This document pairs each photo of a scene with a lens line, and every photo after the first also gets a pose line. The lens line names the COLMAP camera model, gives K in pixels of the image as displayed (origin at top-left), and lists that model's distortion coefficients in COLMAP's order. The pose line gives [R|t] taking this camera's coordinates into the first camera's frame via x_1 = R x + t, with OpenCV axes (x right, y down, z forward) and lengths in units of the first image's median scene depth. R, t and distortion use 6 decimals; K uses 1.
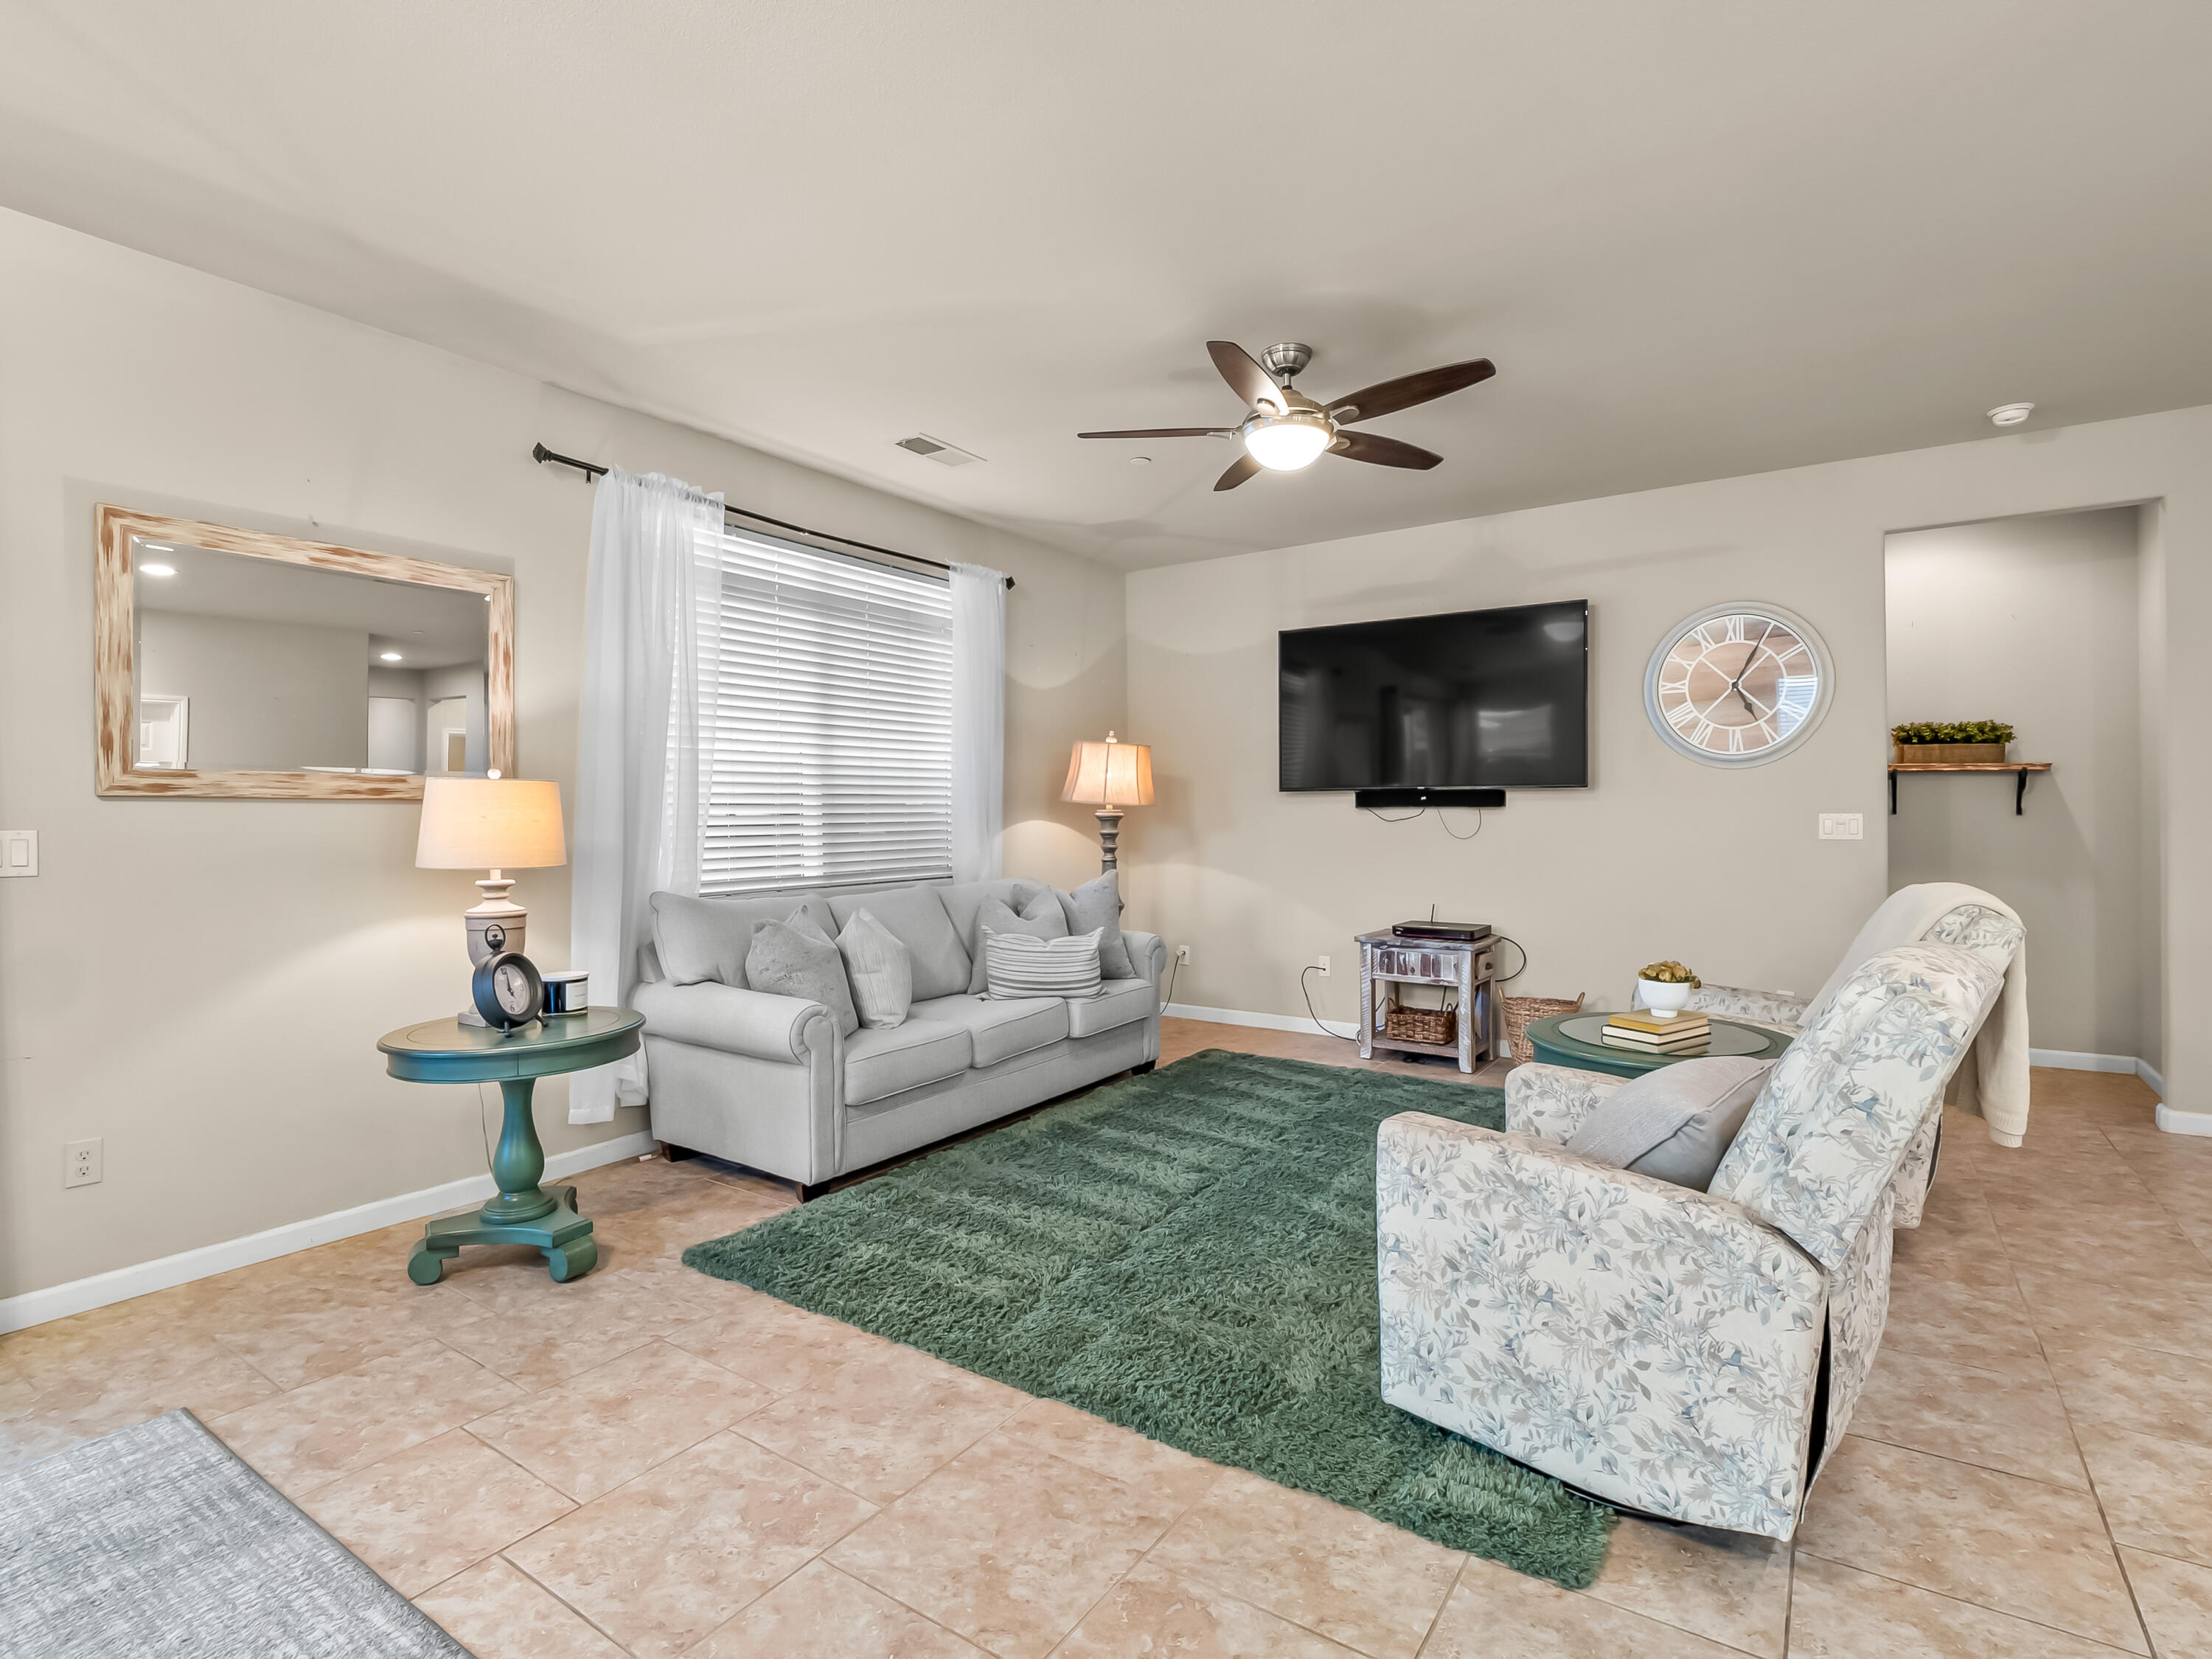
lens RADIAL K [[1058.0, 0, 1106.0], [0, 1058.0, 829.5], [0, 0, 1]] dist [-0.022871, 0.000172]
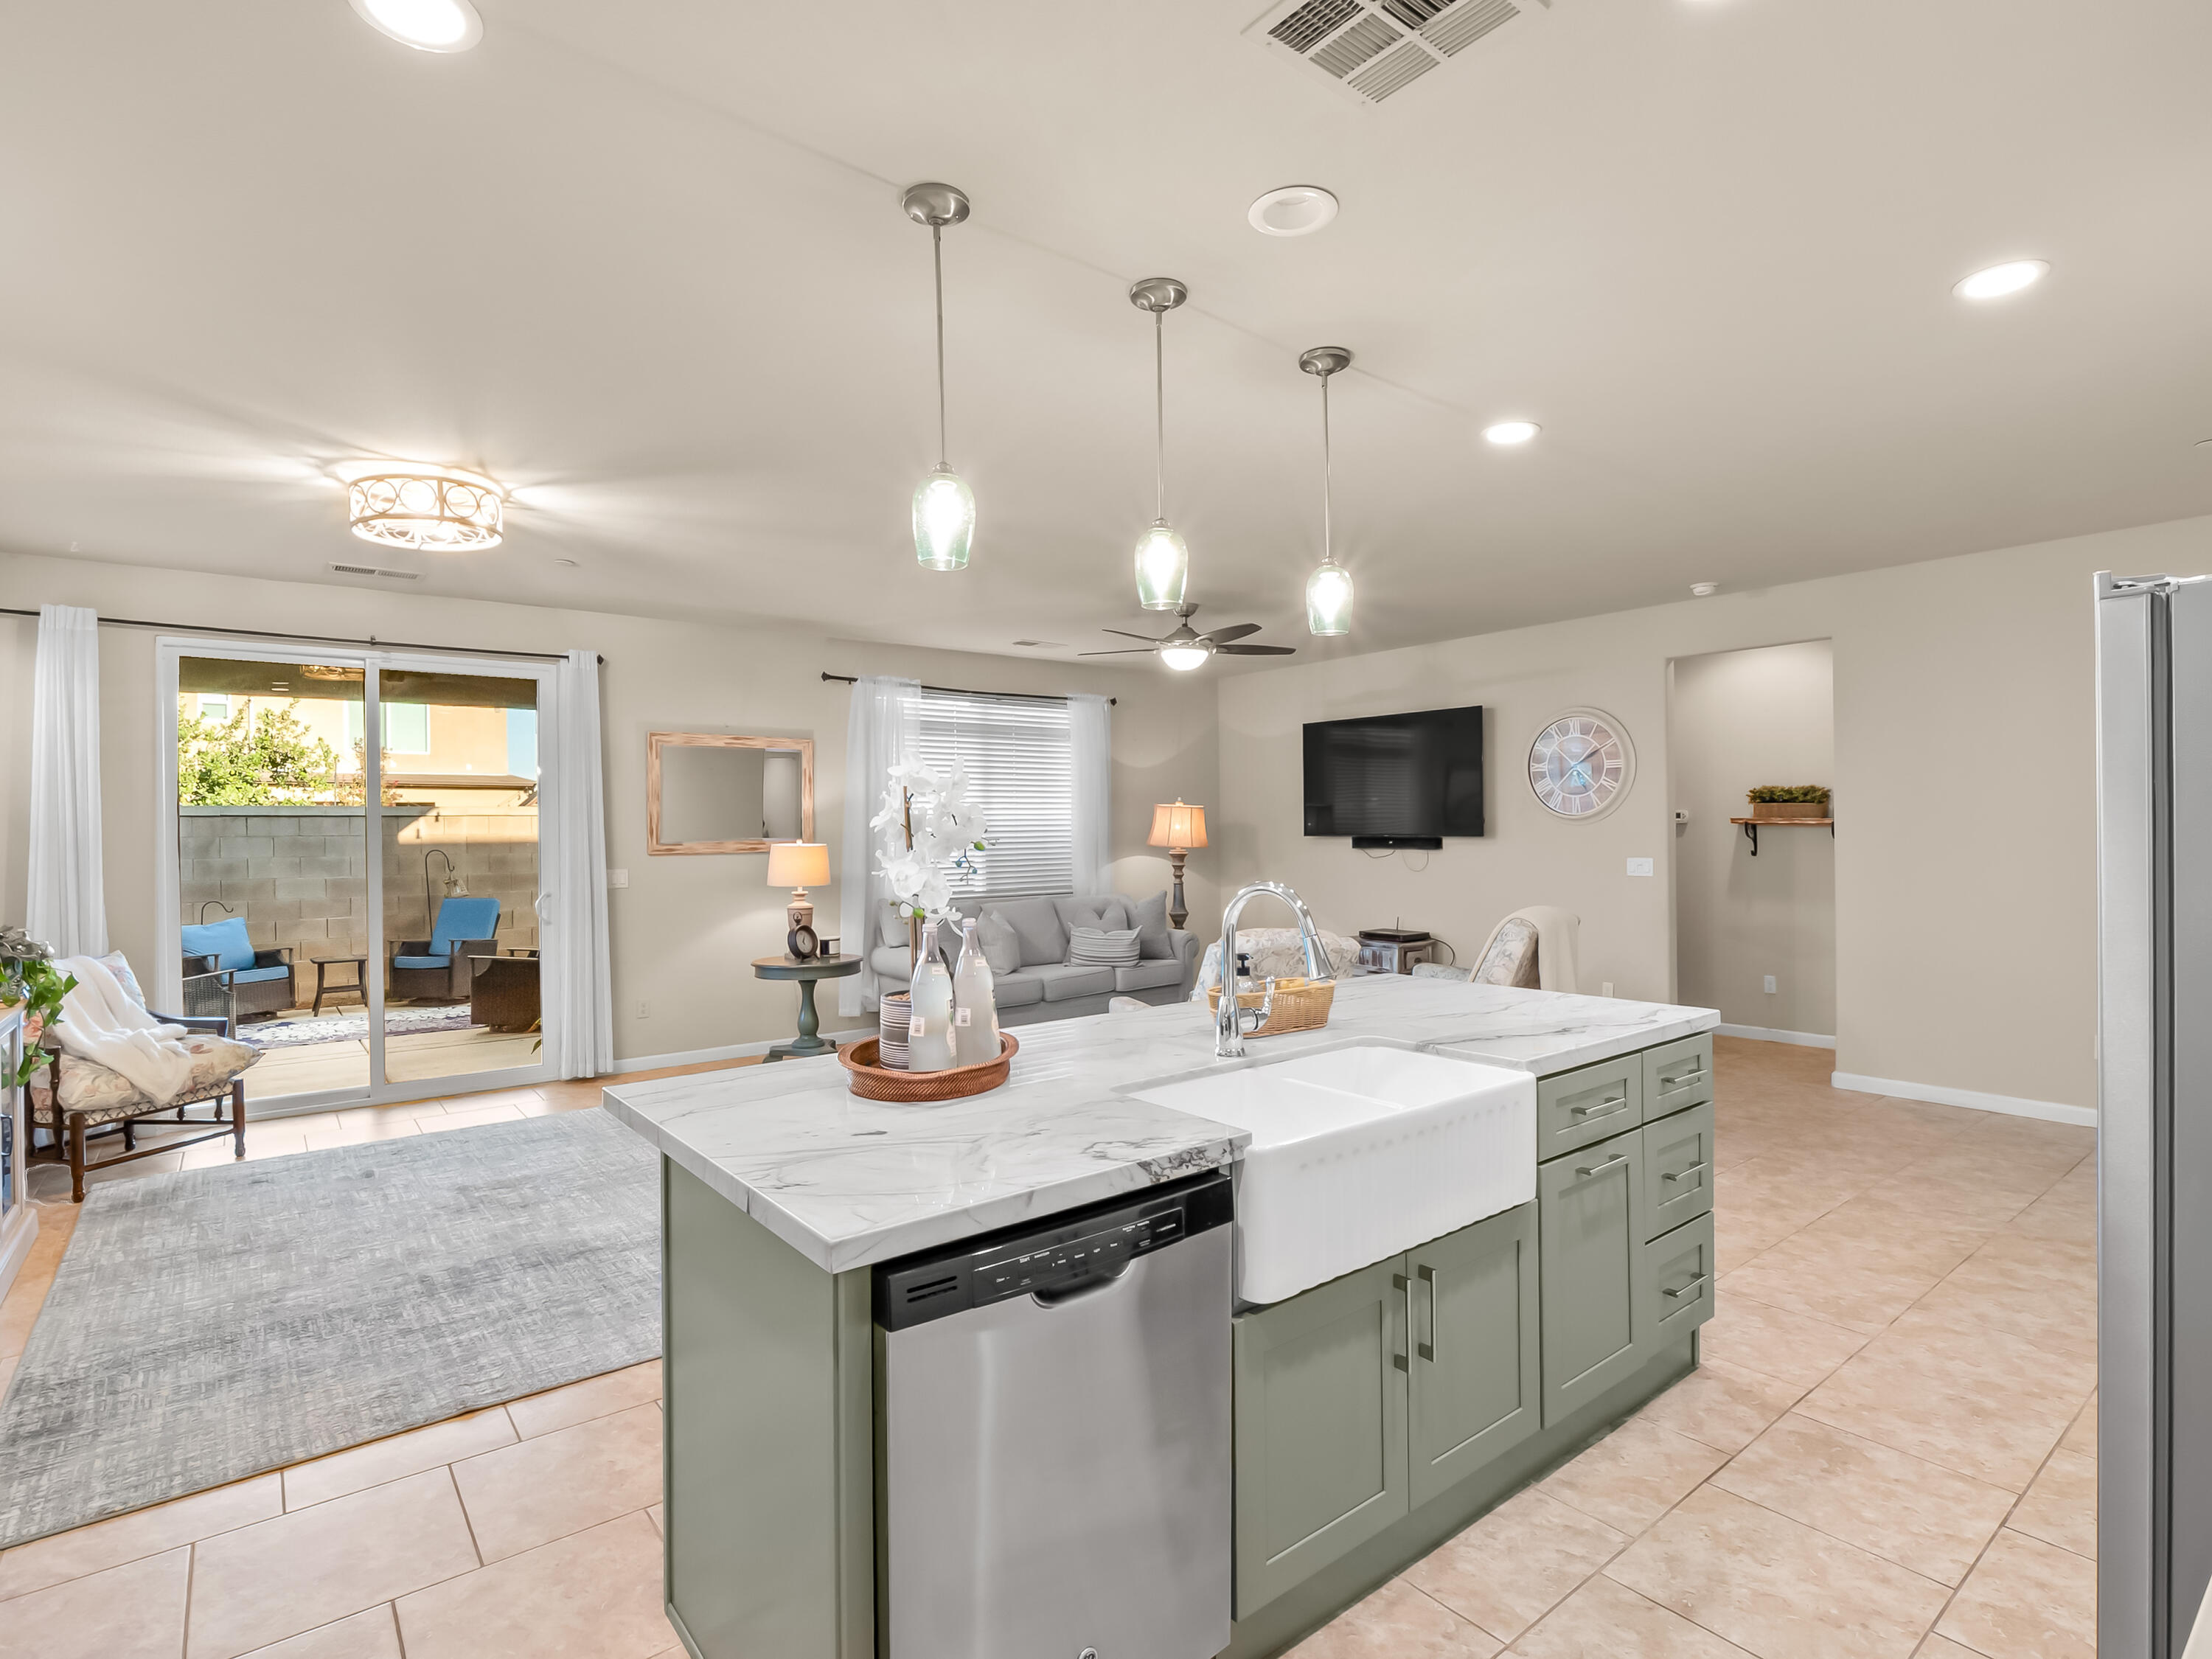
lens RADIAL K [[1099.8, 0, 1106.0], [0, 1099.8, 829.5], [0, 0, 1]] dist [-0.000672, 0.000092]
pose [[0.953687, -0.002899, -0.300785, 0.455711], [-0.000595, 0.999933, -0.011526, -0.035339], [0.300799, 0.011171, 0.953622, -0.631211]]
